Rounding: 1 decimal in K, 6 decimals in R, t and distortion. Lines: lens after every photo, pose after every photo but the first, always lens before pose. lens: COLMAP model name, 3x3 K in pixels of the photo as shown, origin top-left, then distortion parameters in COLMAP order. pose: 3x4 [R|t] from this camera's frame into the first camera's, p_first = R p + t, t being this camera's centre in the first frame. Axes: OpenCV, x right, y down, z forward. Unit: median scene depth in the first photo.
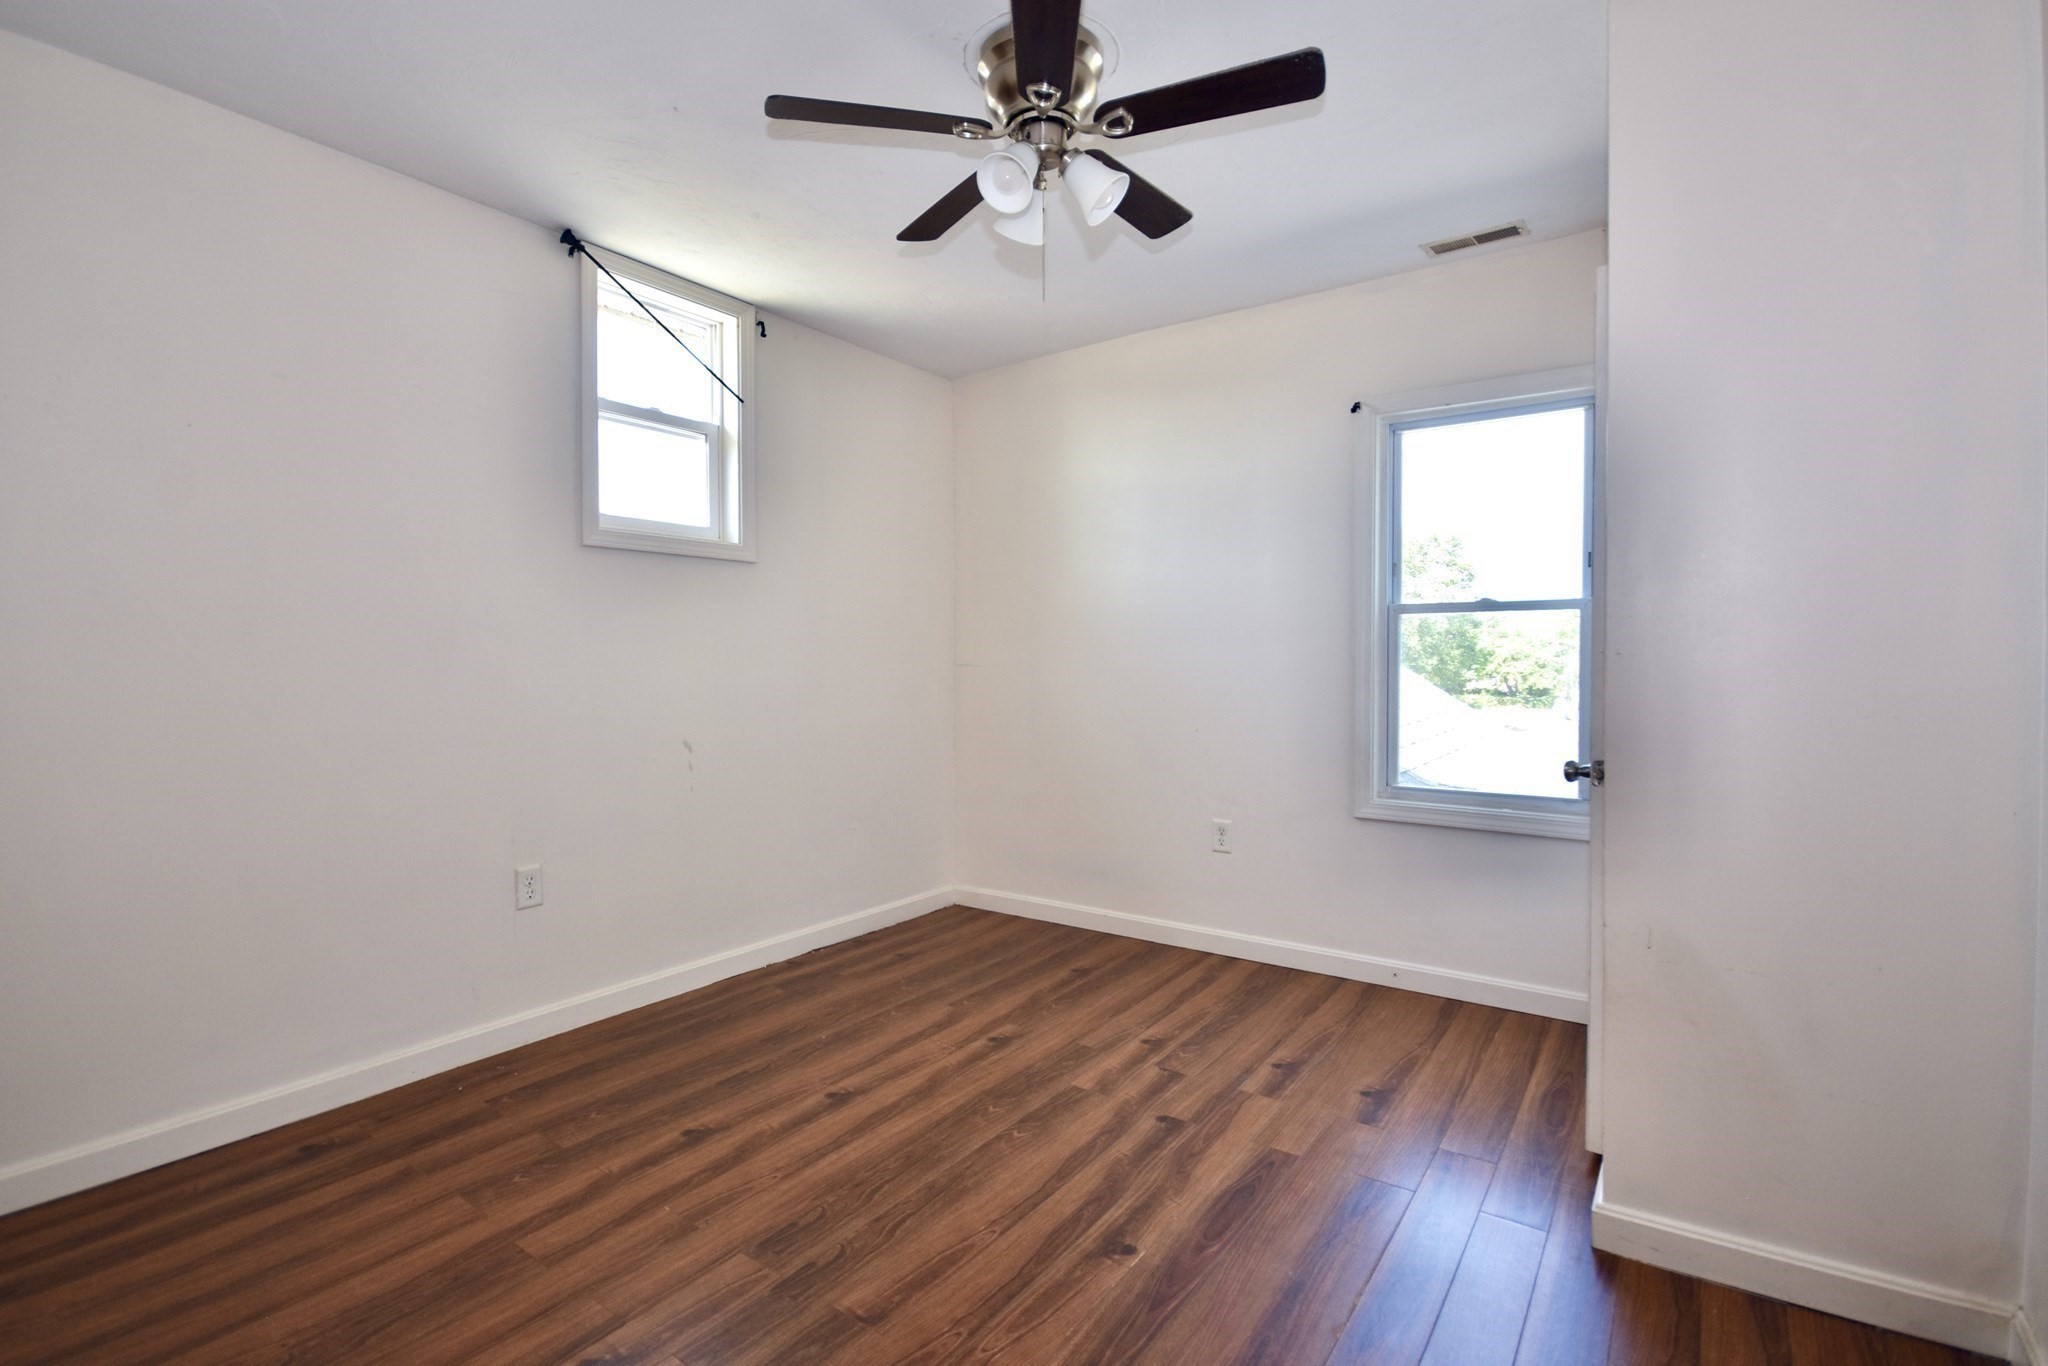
lens RADIAL K [[948.2, 0, 1009.9], [0, 948.2, 659.9], [0, 0, 1]] dist [-0.002015, -0.001528]
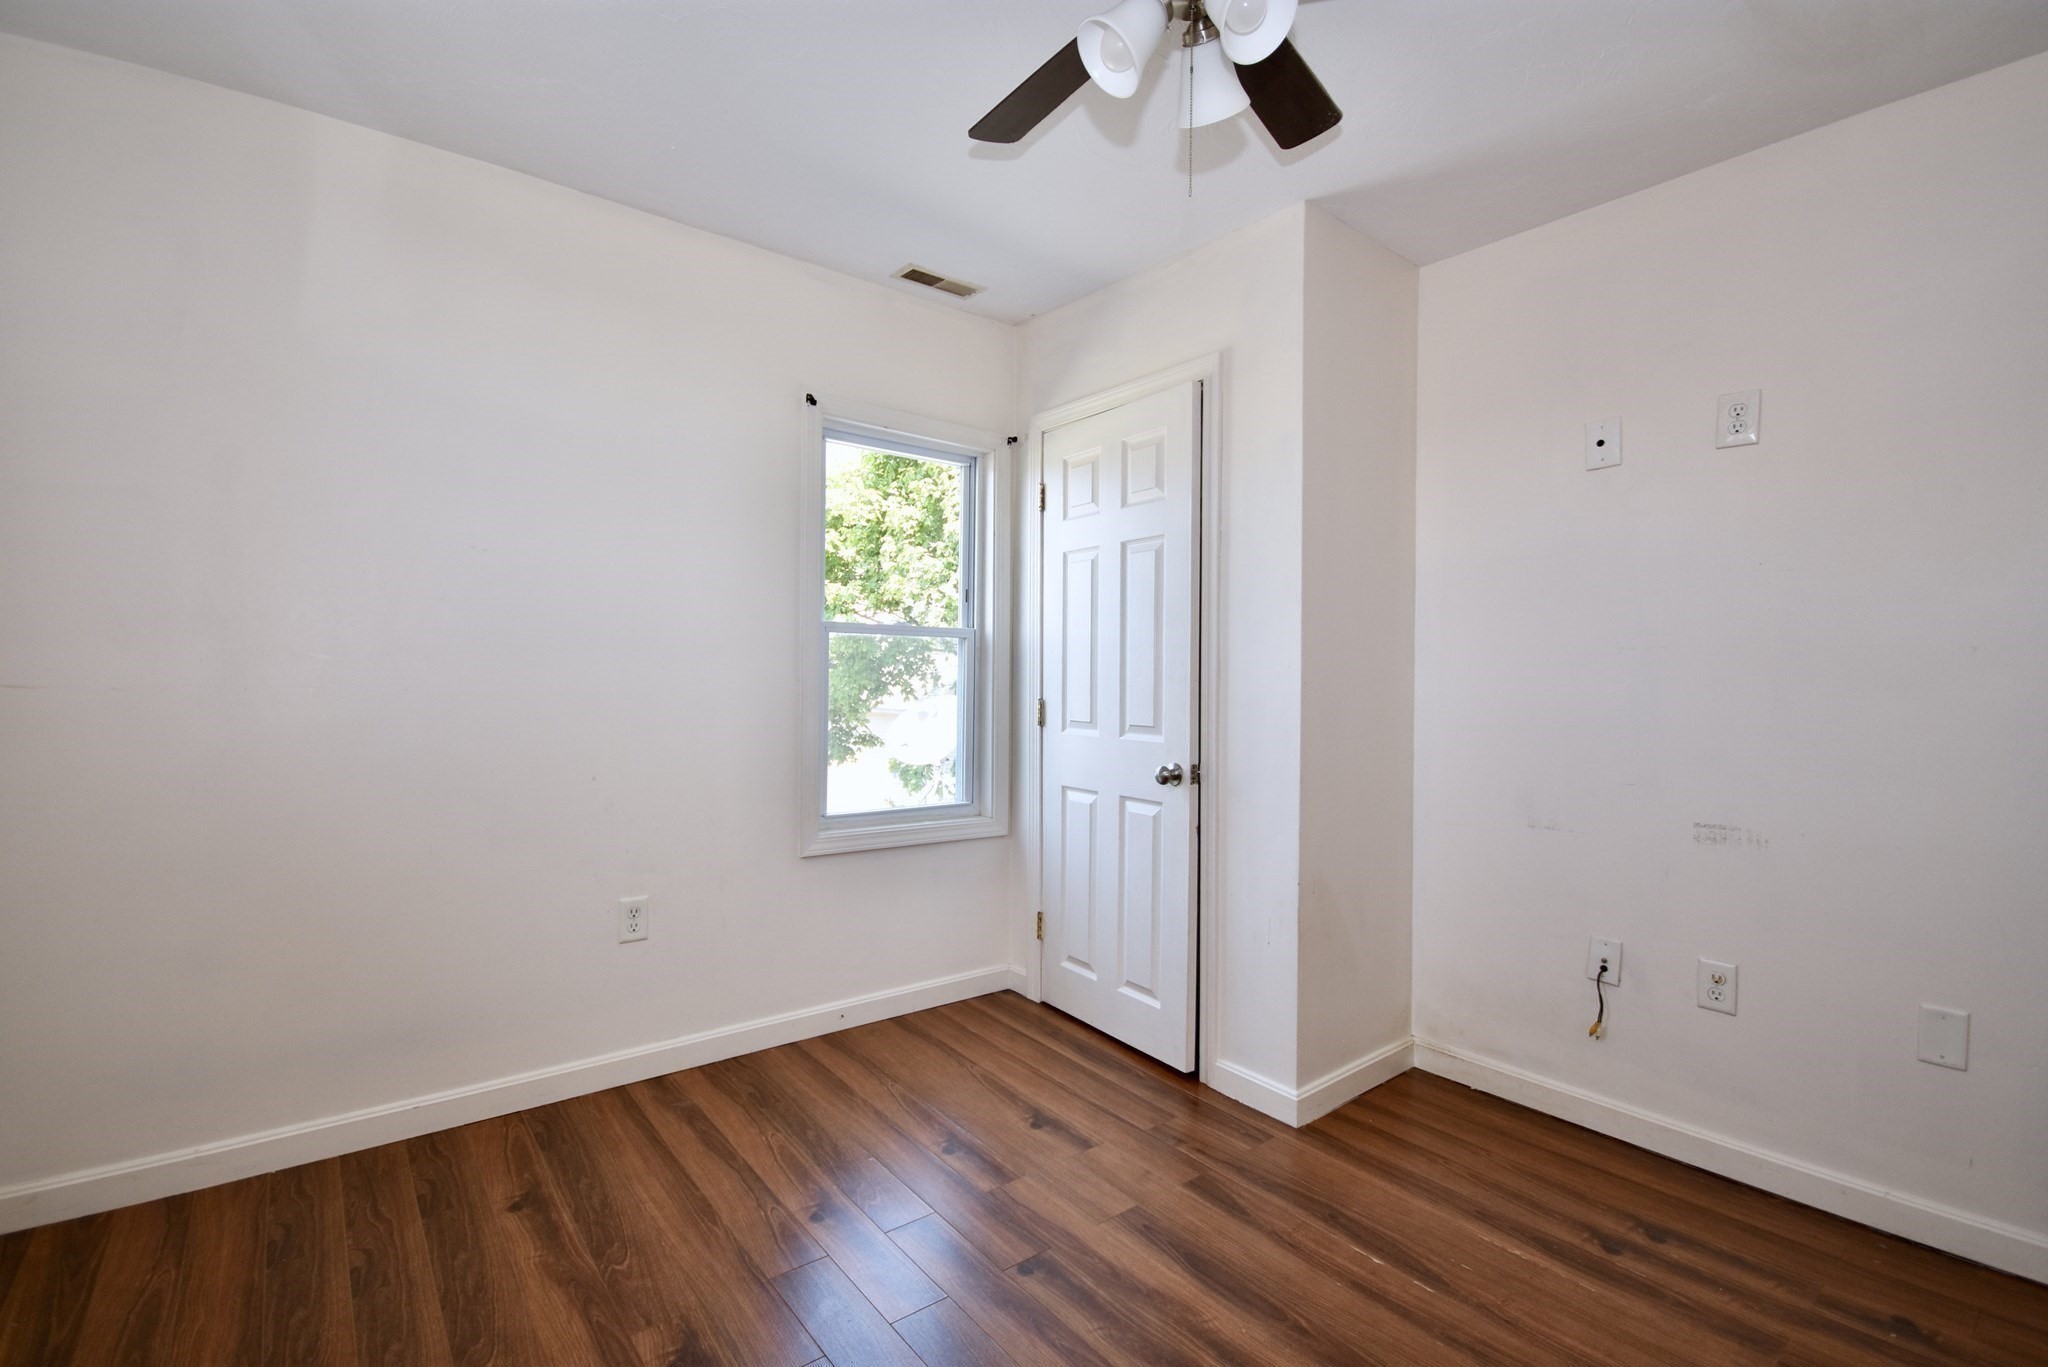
lens RADIAL K [[898.9, 0, 1024.0], [0, 898.9, 683.5], [0, 0, 1]] dist [0.000747, -0.007085]
pose [[0.275660, 0.006205, 0.961235, -0.404604], [-0.011720, 0.999927, -0.003094, 0.003090], [-0.961184, -0.010413, 0.275713, 0.587062]]
